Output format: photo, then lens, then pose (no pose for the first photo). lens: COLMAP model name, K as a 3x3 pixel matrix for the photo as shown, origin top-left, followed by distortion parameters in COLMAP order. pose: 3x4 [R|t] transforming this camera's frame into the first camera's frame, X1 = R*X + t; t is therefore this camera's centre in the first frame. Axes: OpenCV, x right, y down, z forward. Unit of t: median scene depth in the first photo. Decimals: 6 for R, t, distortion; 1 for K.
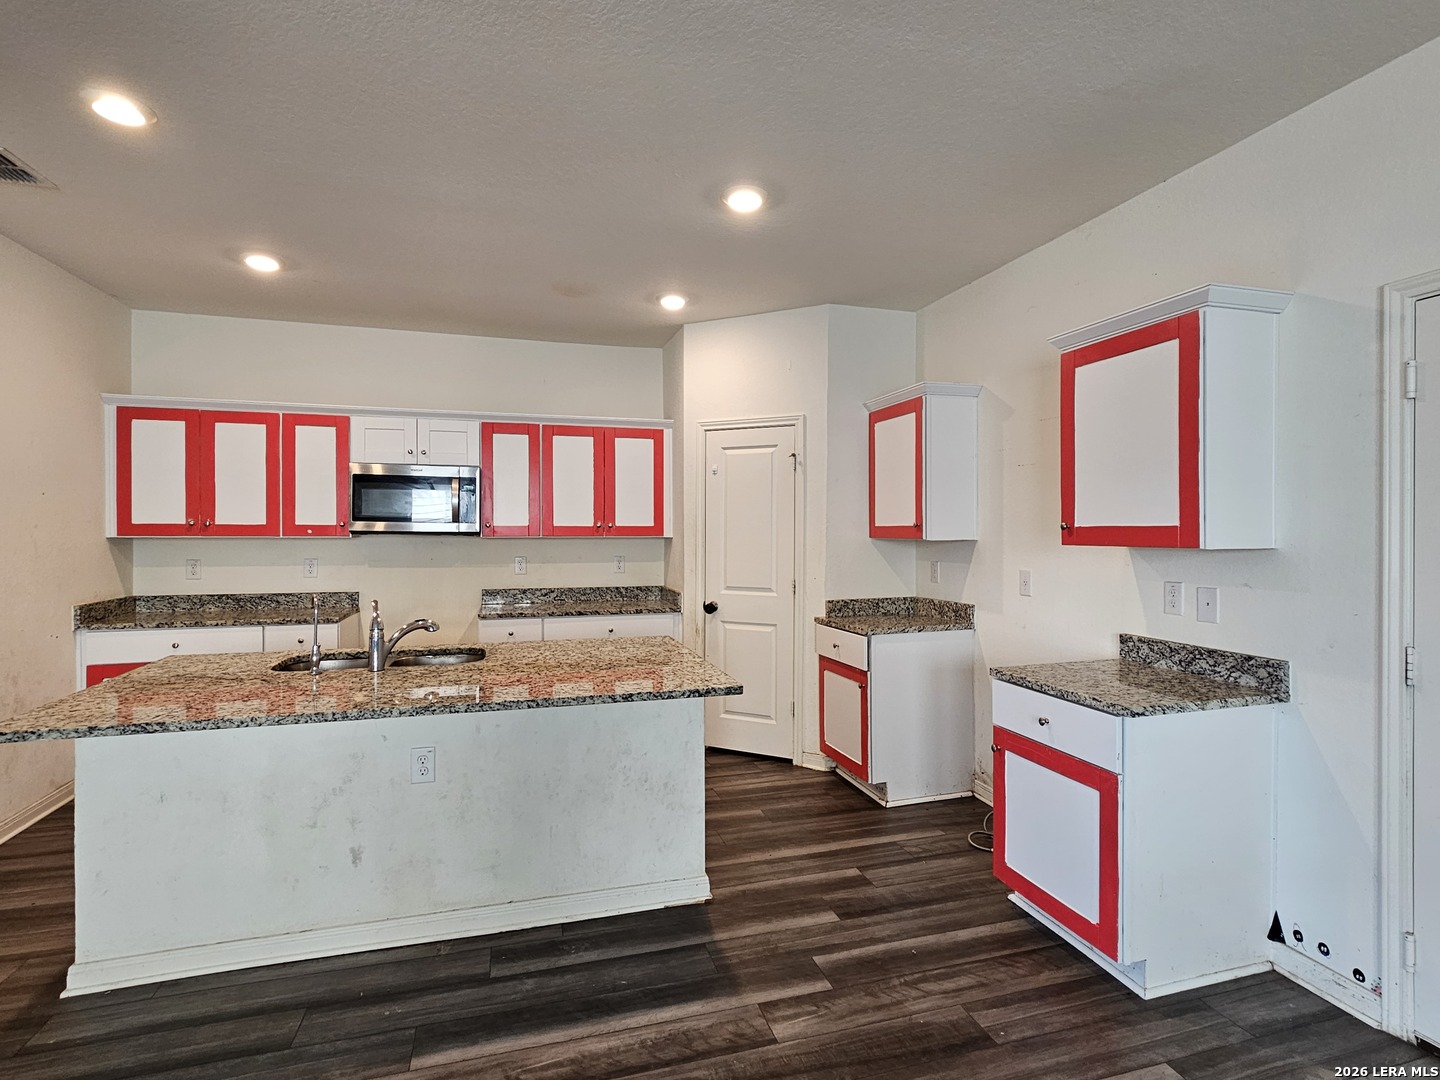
lens RADIAL K [[740.8, 0, 725.2], [0, 740.8, 535.6], [0, 0, 1]] dist [0.003140, 0.001119]
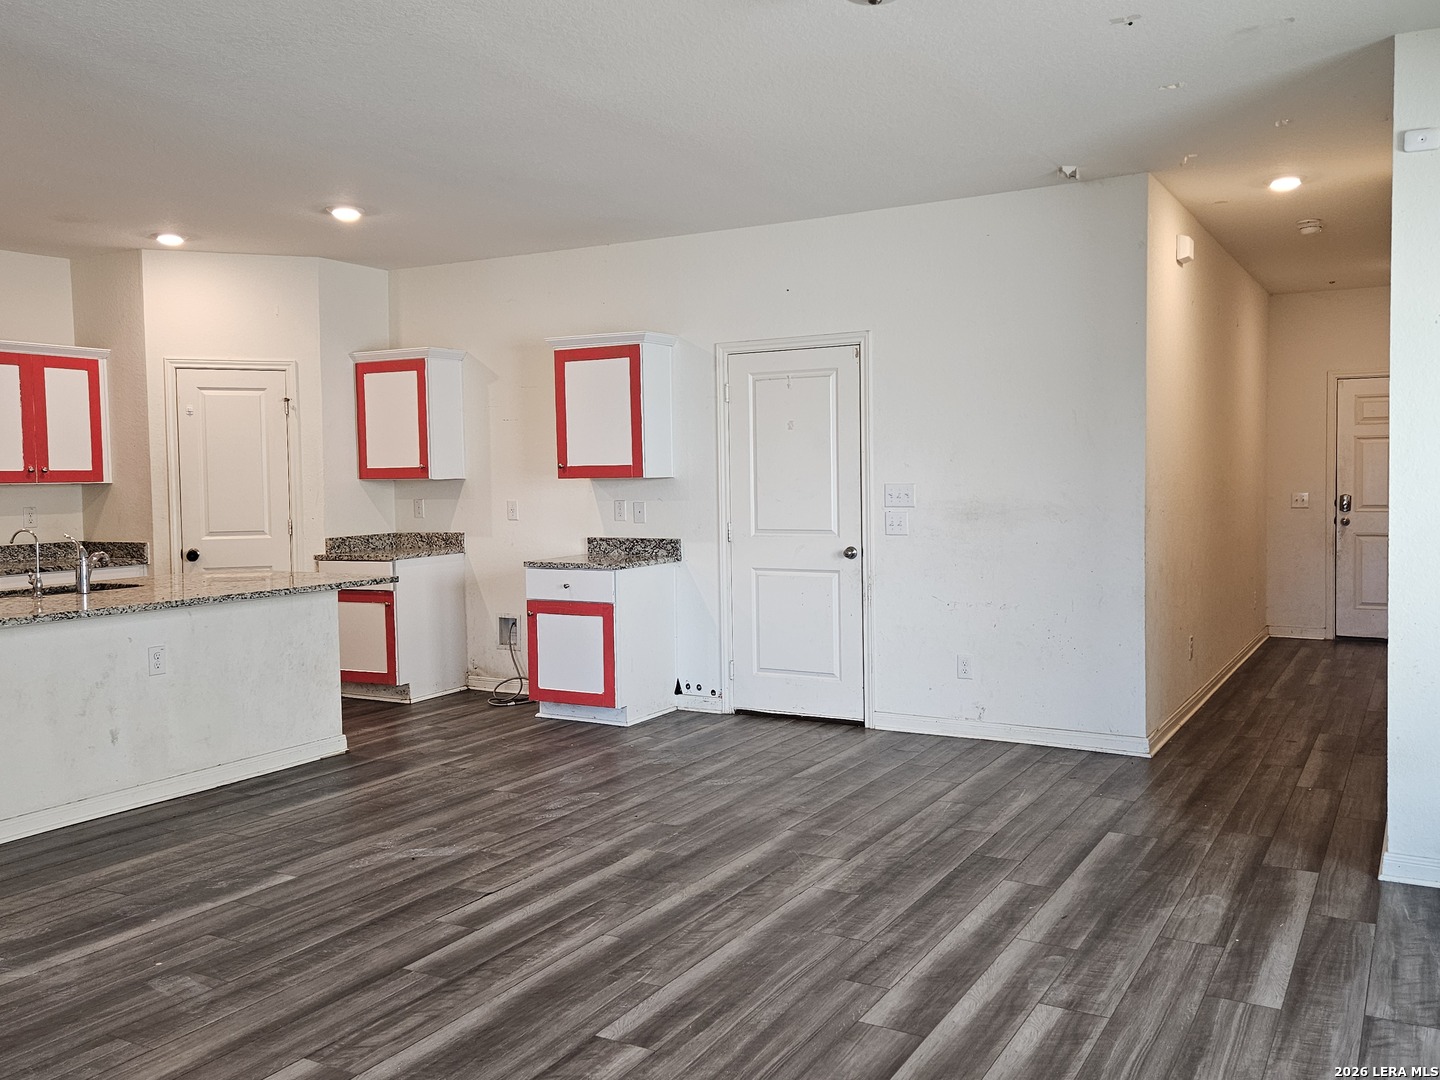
lens RADIAL K [[1222.9, 0, 720.0], [0, 1222.9, 540.0], [0, 0, 1]] dist [0.079696, 0.000378]
pose [[0.731123, -0.050297, 0.680389, -0.975412], [0.021542, 0.998483, 0.050663, 0.017675], [-0.681905, -0.022384, 0.731098, -1.013417]]
